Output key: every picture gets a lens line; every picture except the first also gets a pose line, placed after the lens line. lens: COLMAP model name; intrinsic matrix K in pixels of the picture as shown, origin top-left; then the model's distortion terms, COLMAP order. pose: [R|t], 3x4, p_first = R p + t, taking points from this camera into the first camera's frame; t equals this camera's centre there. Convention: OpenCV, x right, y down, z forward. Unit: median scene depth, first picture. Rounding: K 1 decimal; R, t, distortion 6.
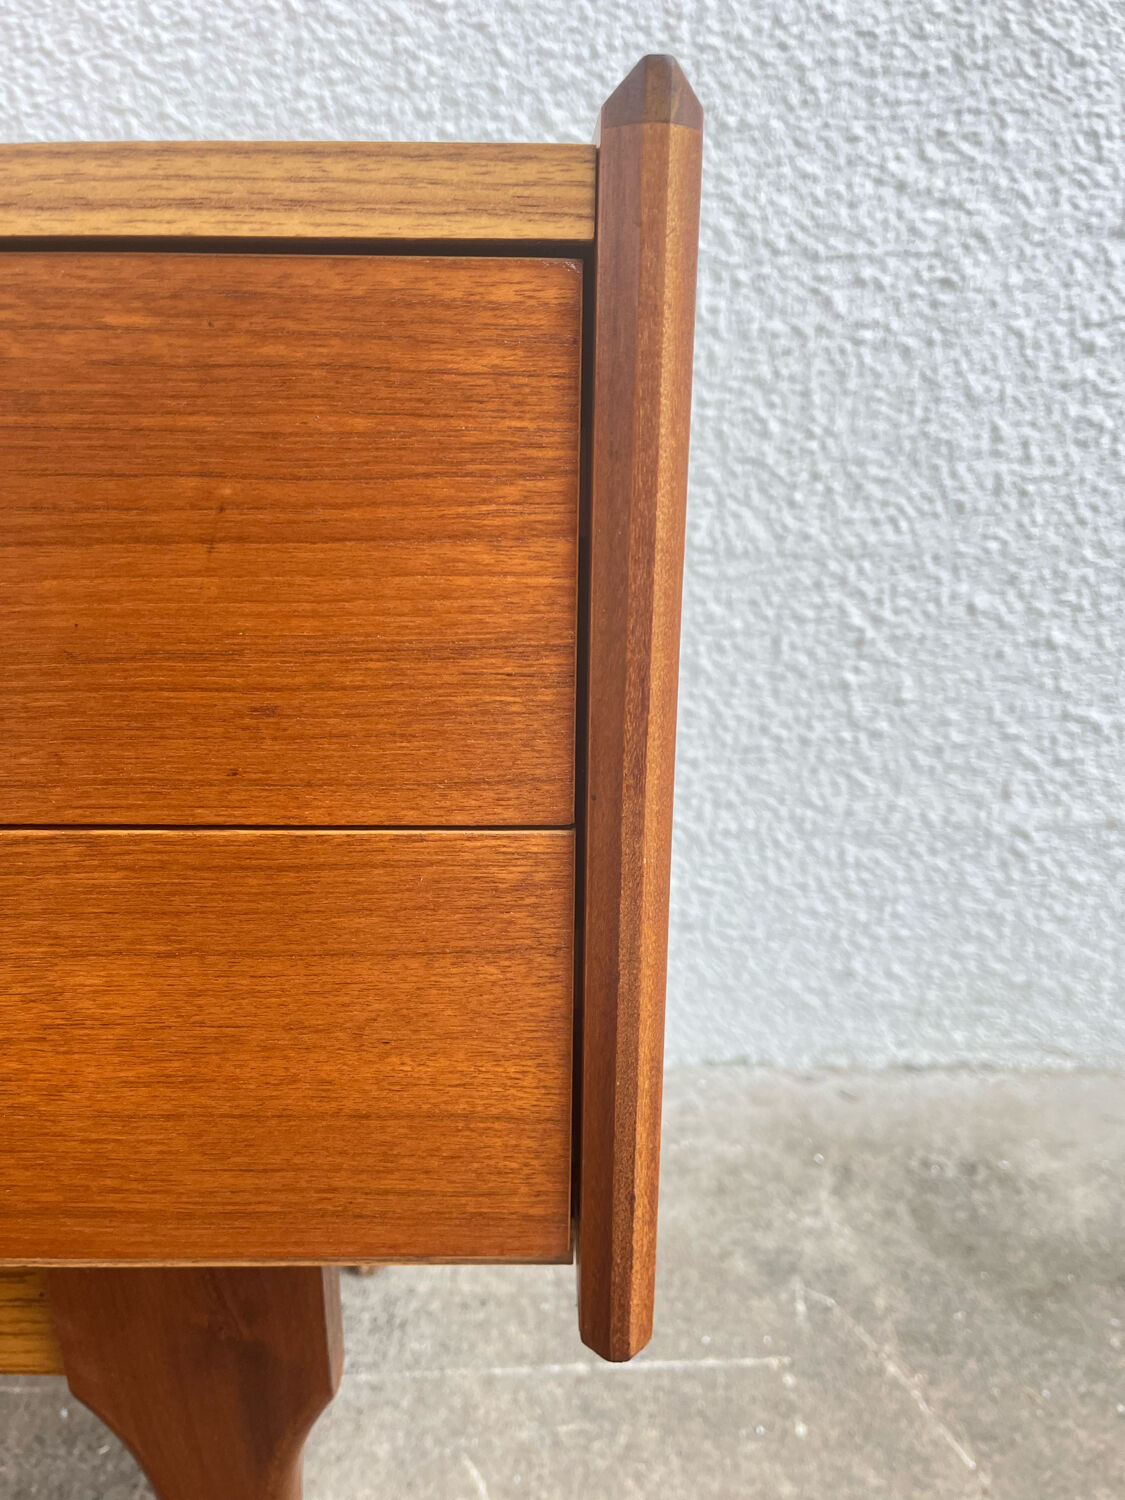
lens RADIAL K [[1147.8, 0, 556.9], [0, 1147.8, 755.6], [0, 0, 1]] dist [0.106883, -0.178130]
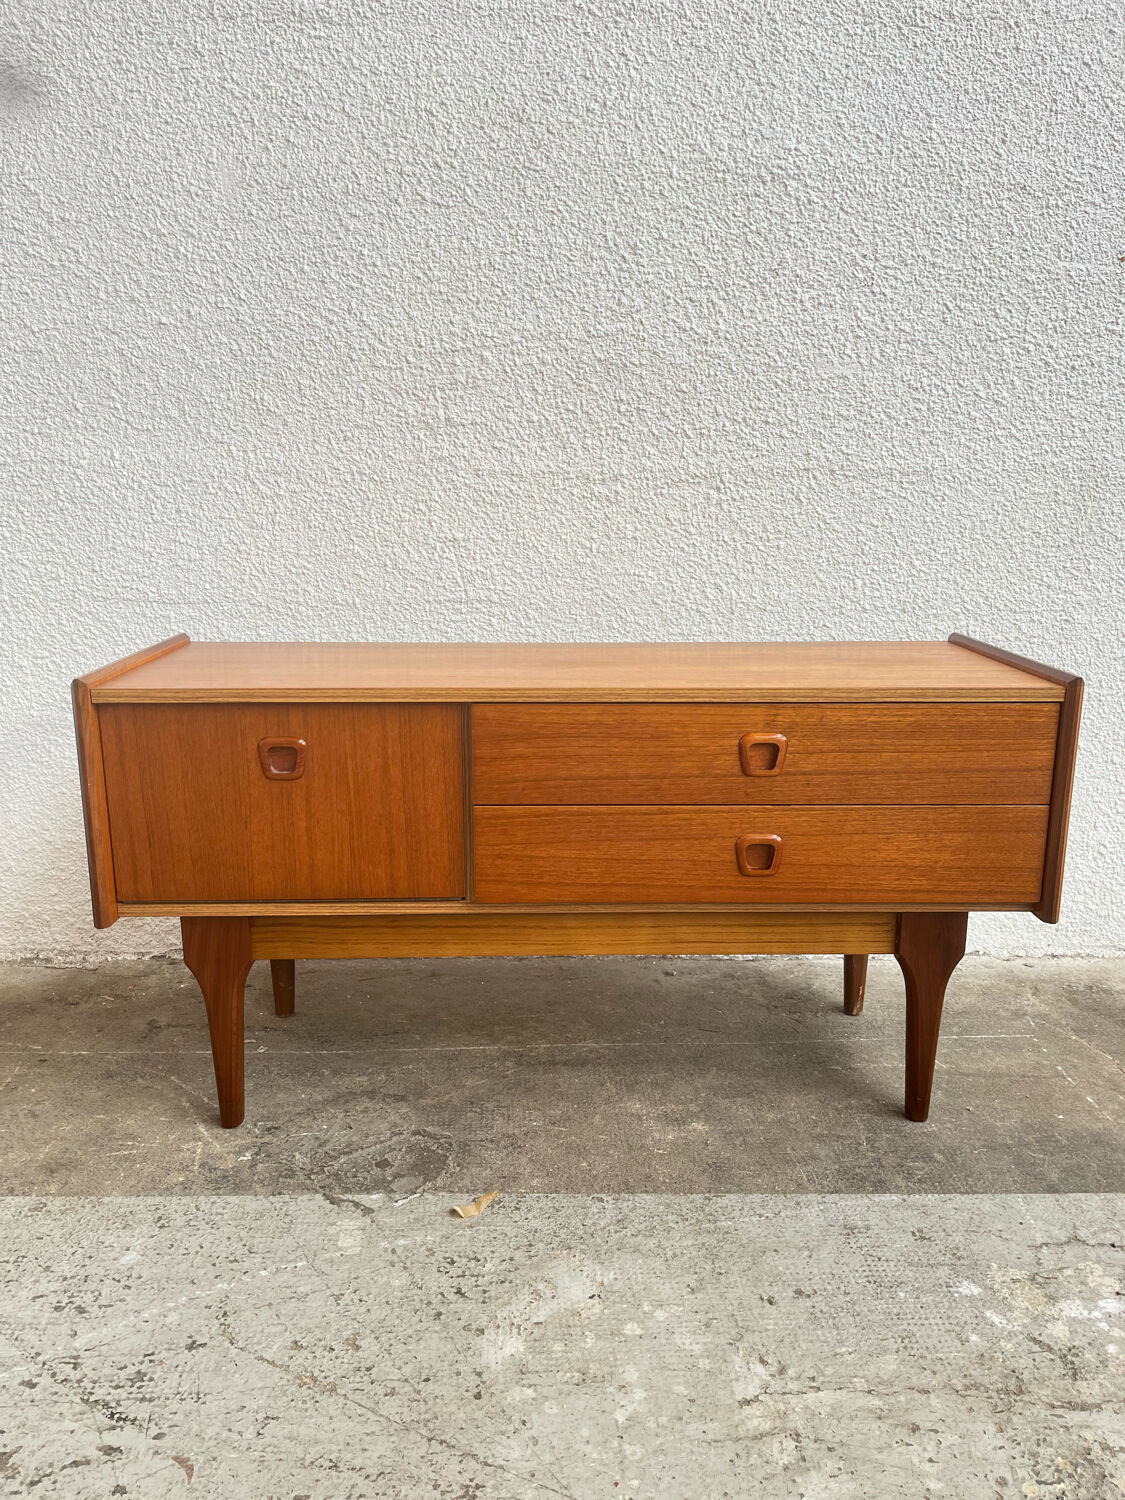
lens RADIAL K [[1137.7, 0, 555.9], [0, 1137.7, 754.4], [0, 0, 1]] dist [0.051482, -0.058657]
pose [[0.999980, -0.005915, -0.002077, -0.817382], [0.005702, 0.995842, -0.090924, 0.109739], [0.002607, 0.090910, 0.995856, -1.539858]]
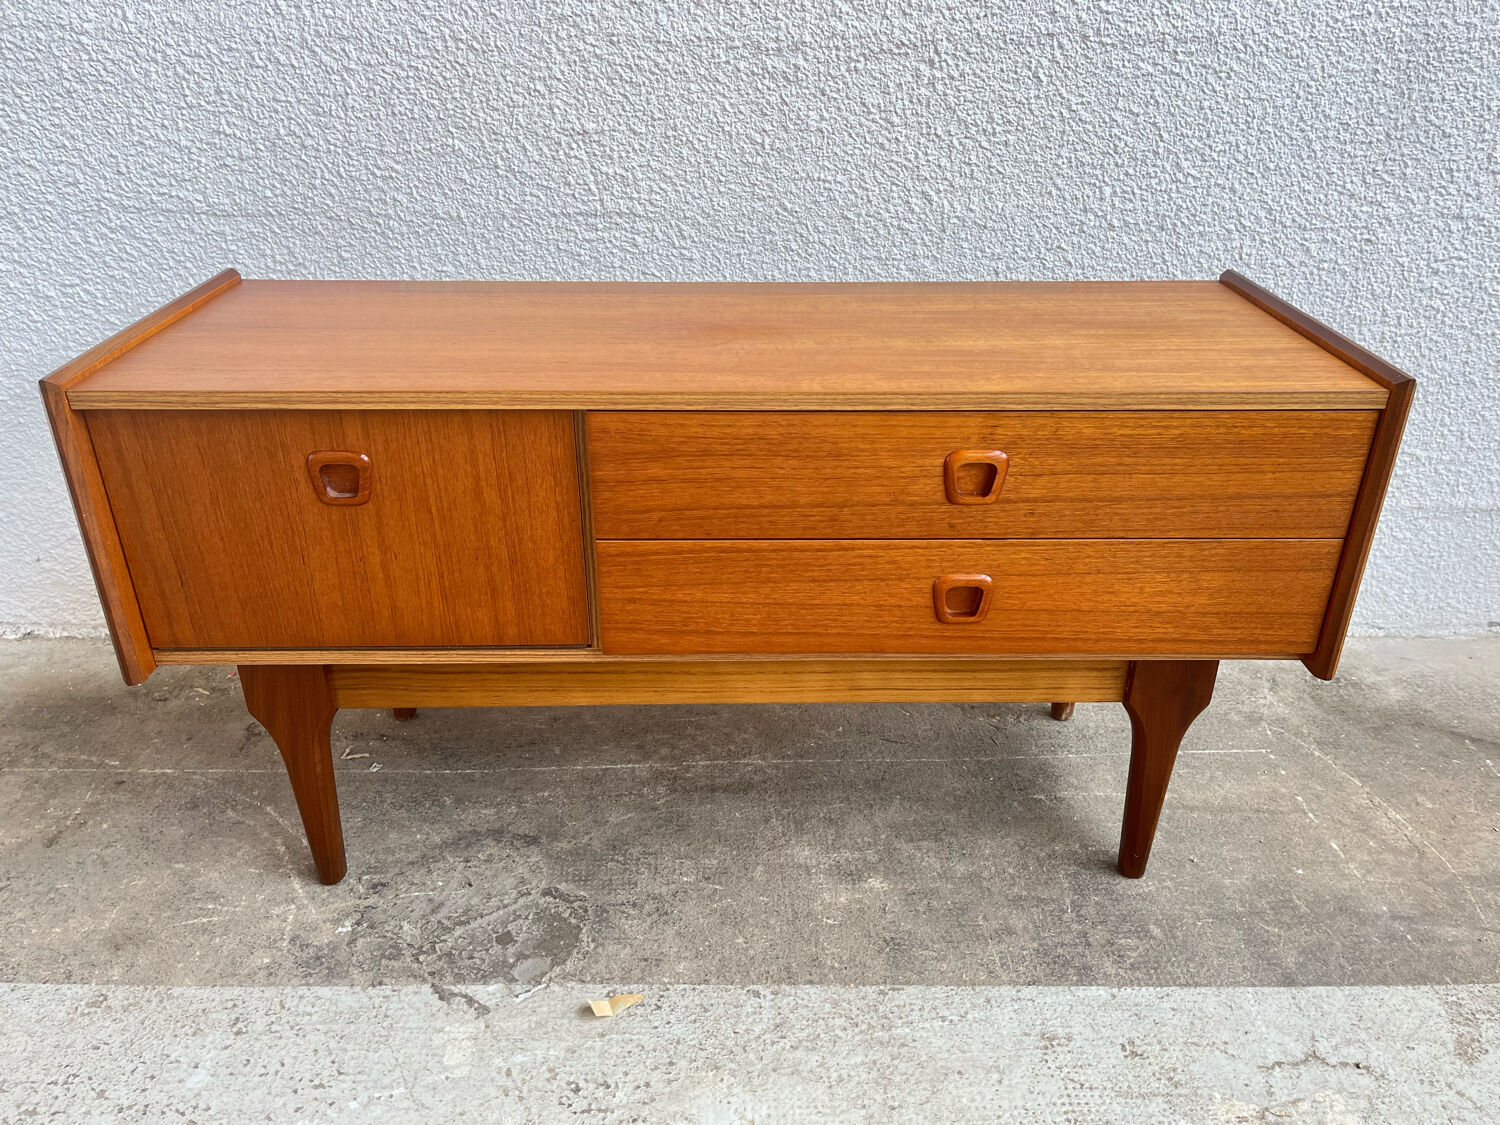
lens RADIAL K [[1144.5, 0, 751.3], [0, 1144.5, 565.8], [0, 0, 1]] dist [0.054006, -0.062138]
pose [[0.999985, -0.001261, -0.005389, -0.750640], [0.002065, 0.988397, 0.151881, -0.169121], [0.005135, -0.151890, 0.988384, -1.102453]]
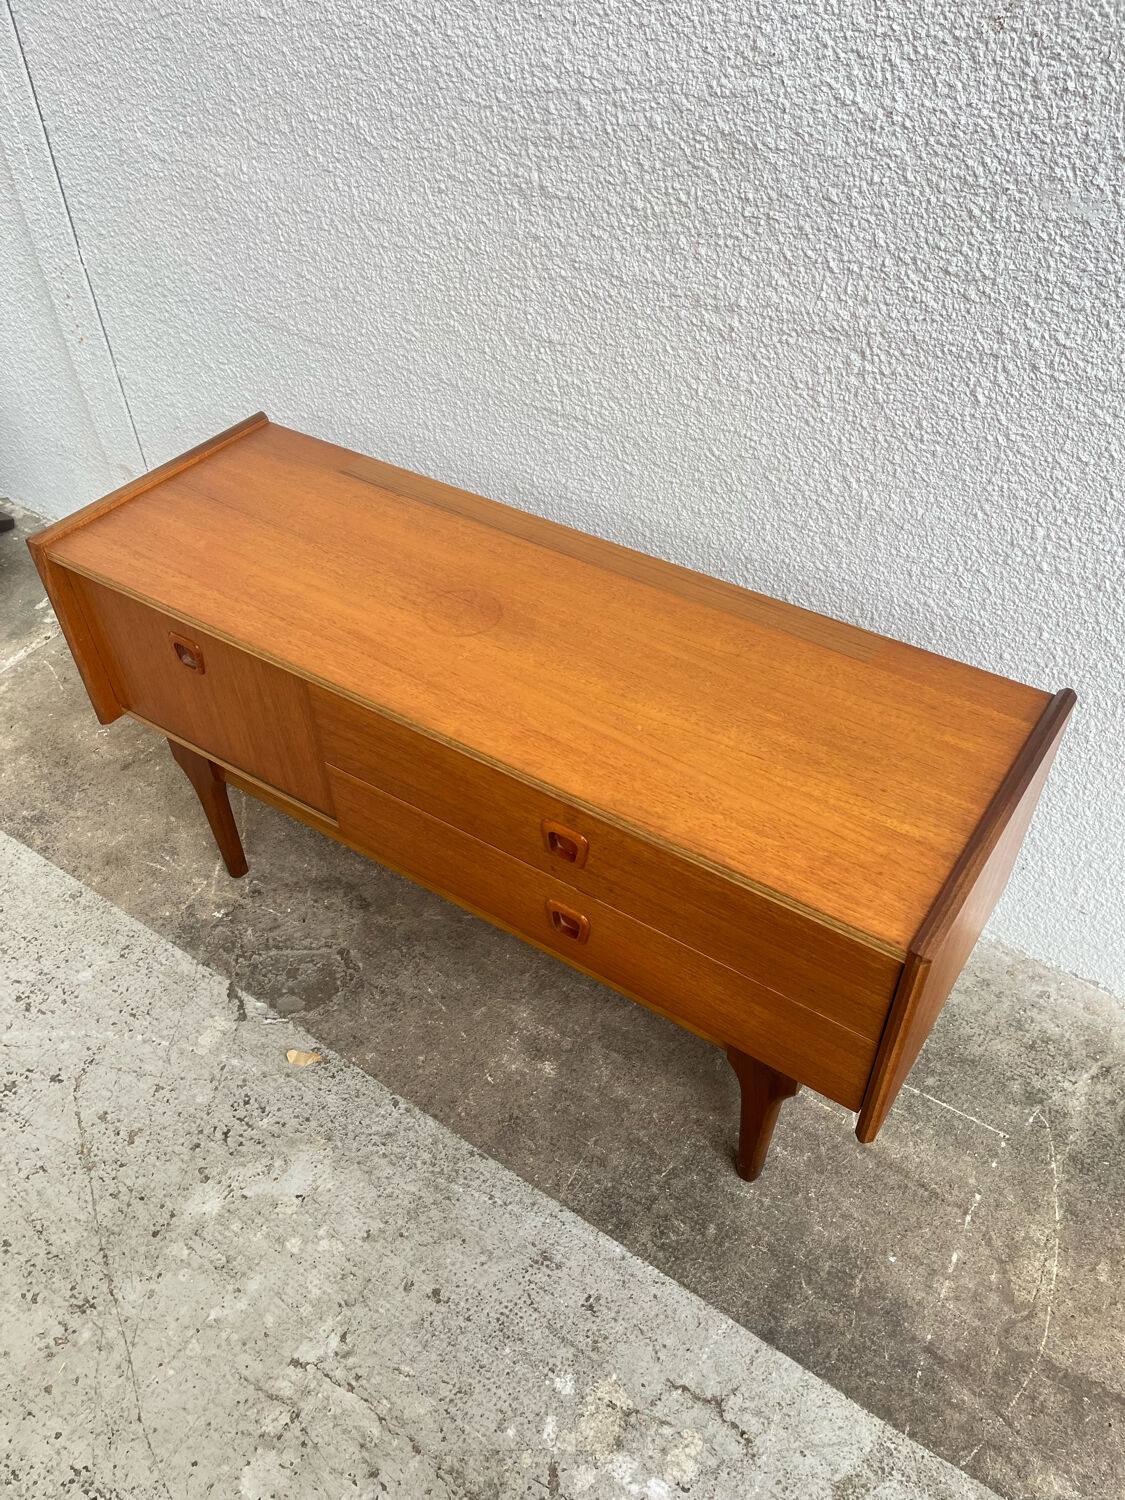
lens RADIAL K [[1140.6, 0, 561.7], [0, 1140.6, 764.3], [0, 0, 1]] dist [0.027881, -0.006982]
pose [[0.814944, 0.380469, -0.437160, 0.179433], [-0.159933, 0.872676, 0.461365, -0.900799], [0.557035, -0.306070, 0.772032, -0.869672]]
